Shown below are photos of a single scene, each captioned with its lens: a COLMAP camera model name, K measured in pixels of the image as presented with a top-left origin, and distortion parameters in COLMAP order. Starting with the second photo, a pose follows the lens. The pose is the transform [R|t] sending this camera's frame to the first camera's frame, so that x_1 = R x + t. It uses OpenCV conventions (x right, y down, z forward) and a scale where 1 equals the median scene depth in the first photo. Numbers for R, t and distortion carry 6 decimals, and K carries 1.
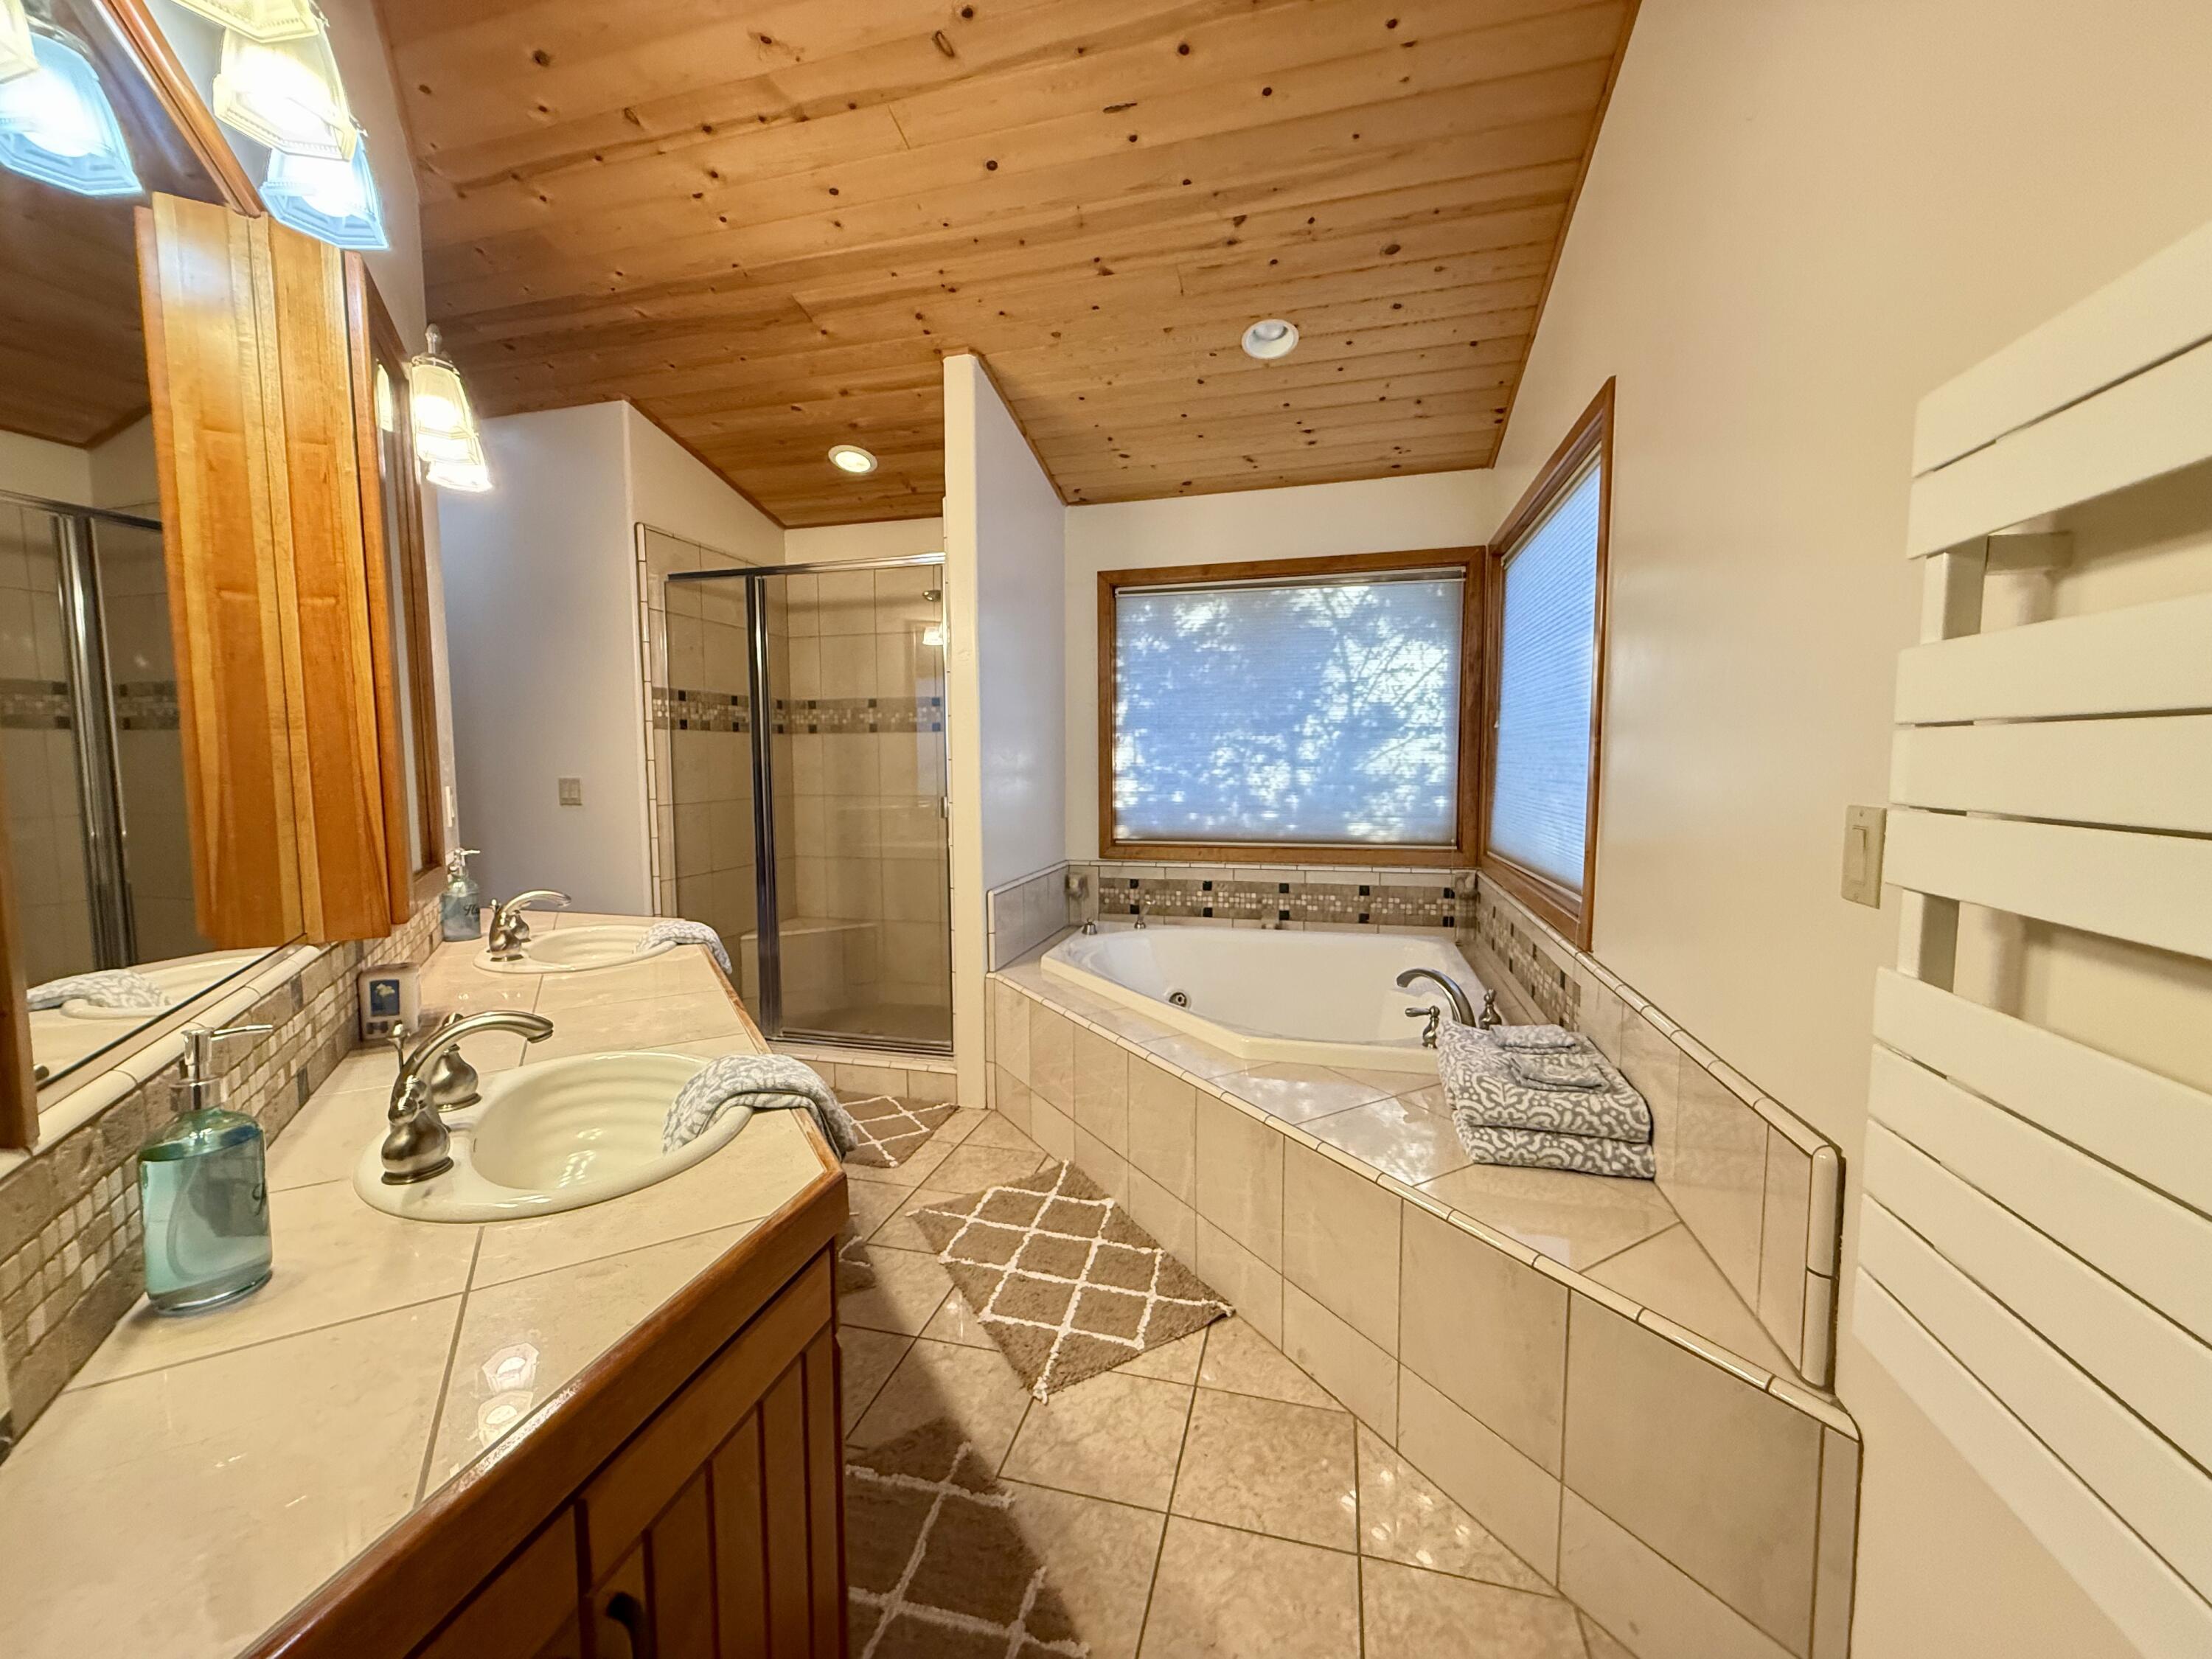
lens RADIAL K [[878.7, 0, 1097.6], [0, 878.7, 826.1], [0, 0, 1]] dist [-0.000037, 0.000431]
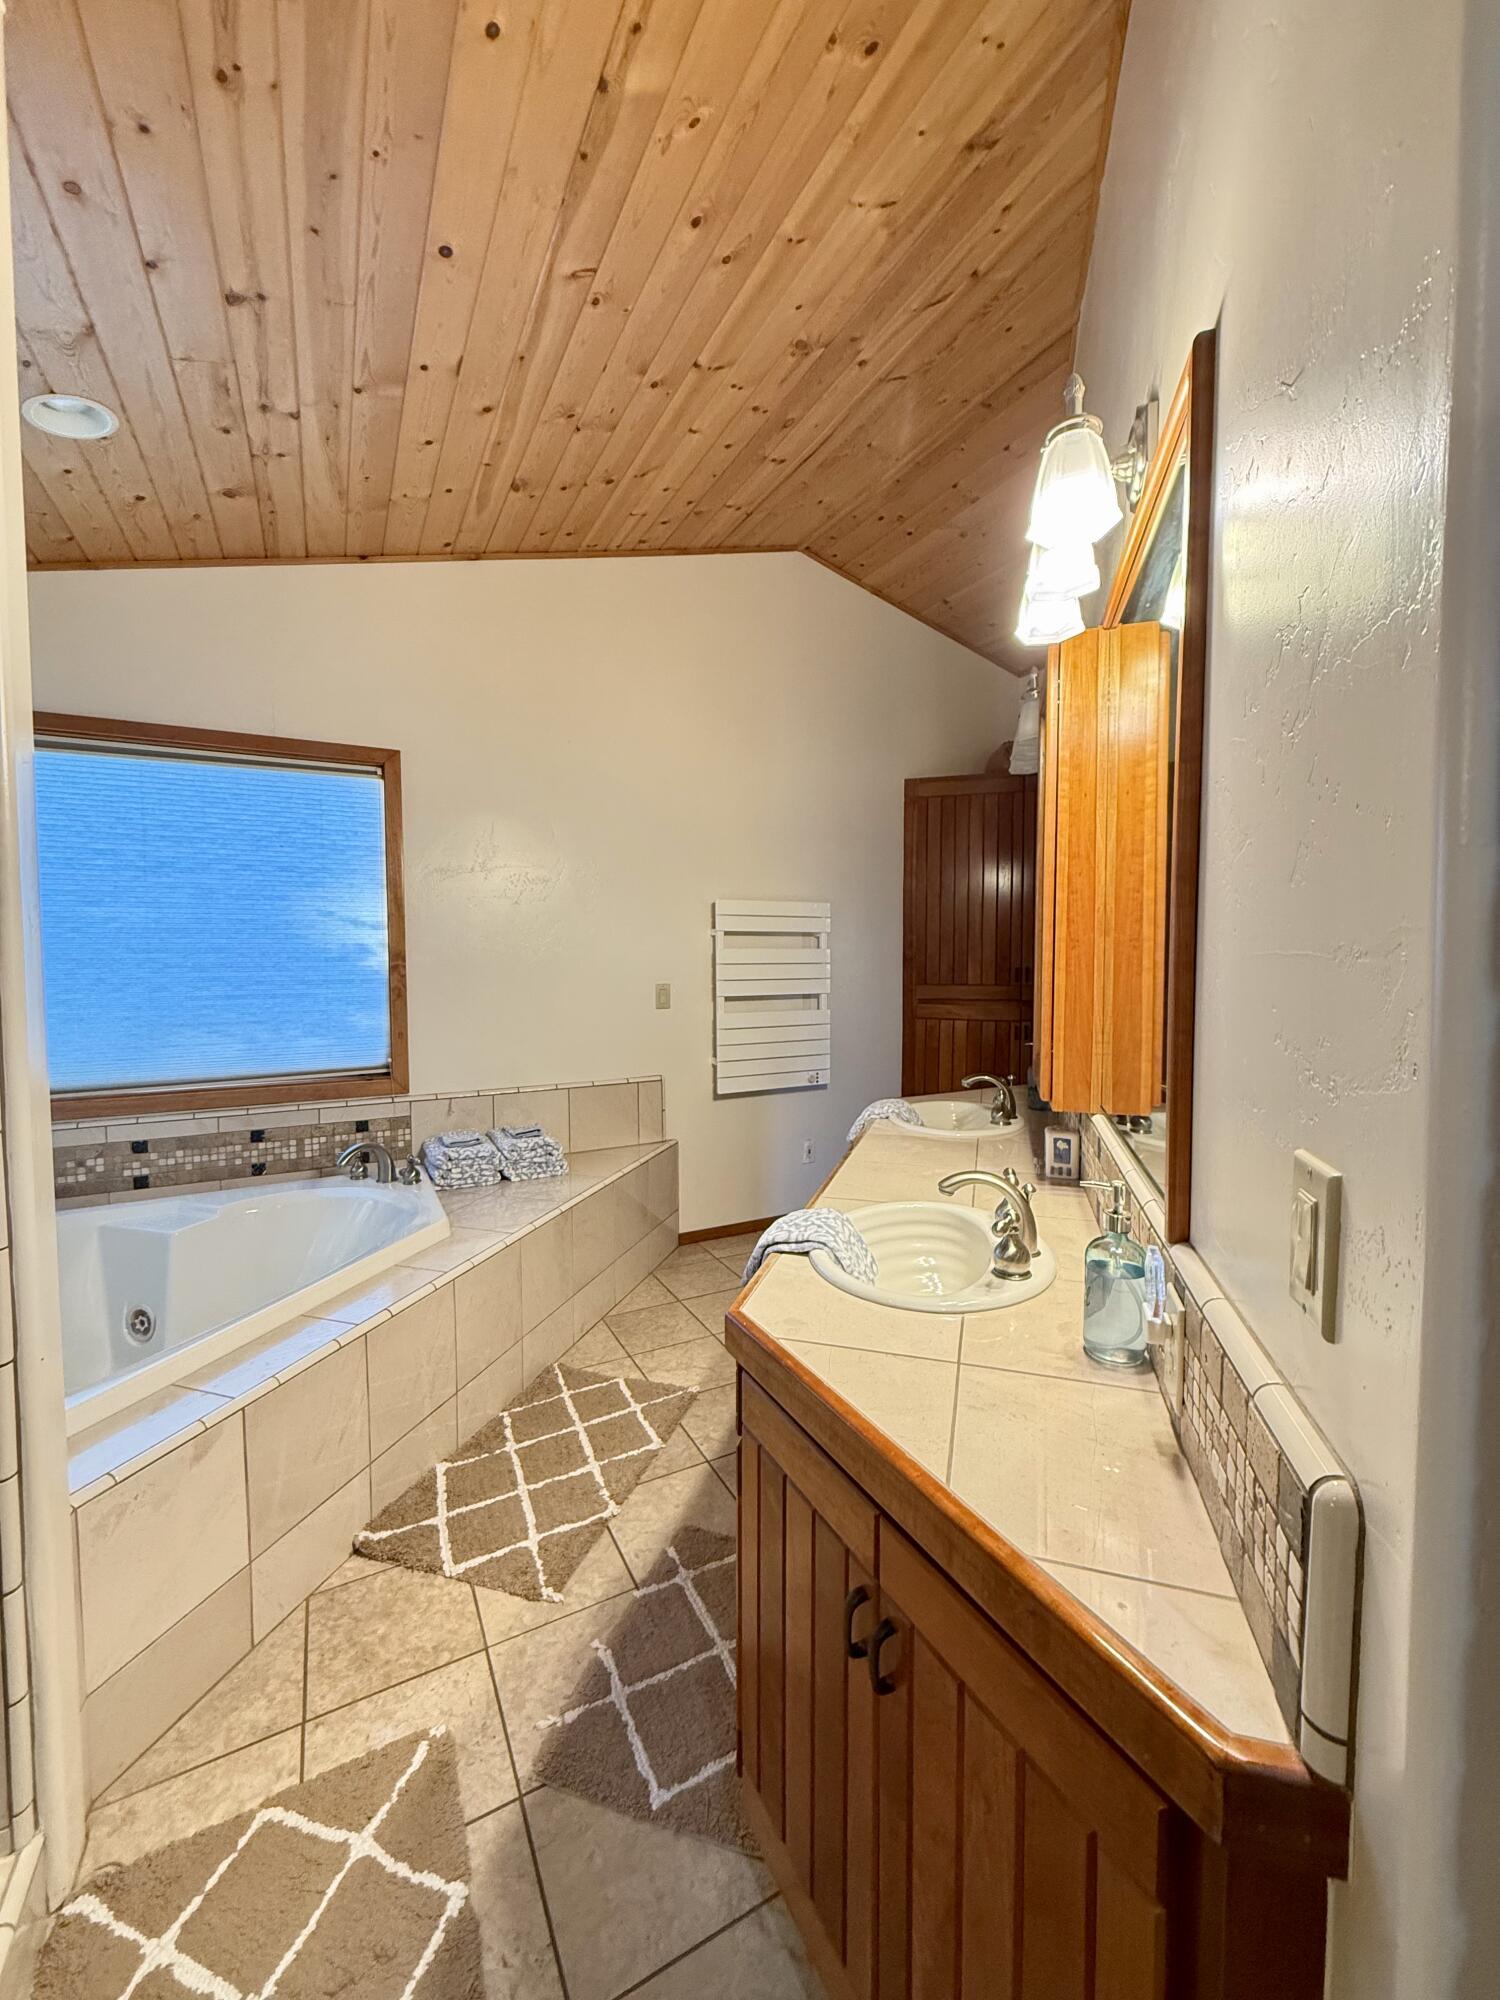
lens RADIAL K [[794.5, 0, 747.7], [0, 794.5, 997.6], [0, 0, 1]] dist [-0.000037, 0.000431]
pose [[-0.682855, -0.033530, 0.729784, -0.708927], [0.062516, 0.992600, 0.104101, -0.112184], [-0.727875, 0.116709, -0.675705, 1.131459]]
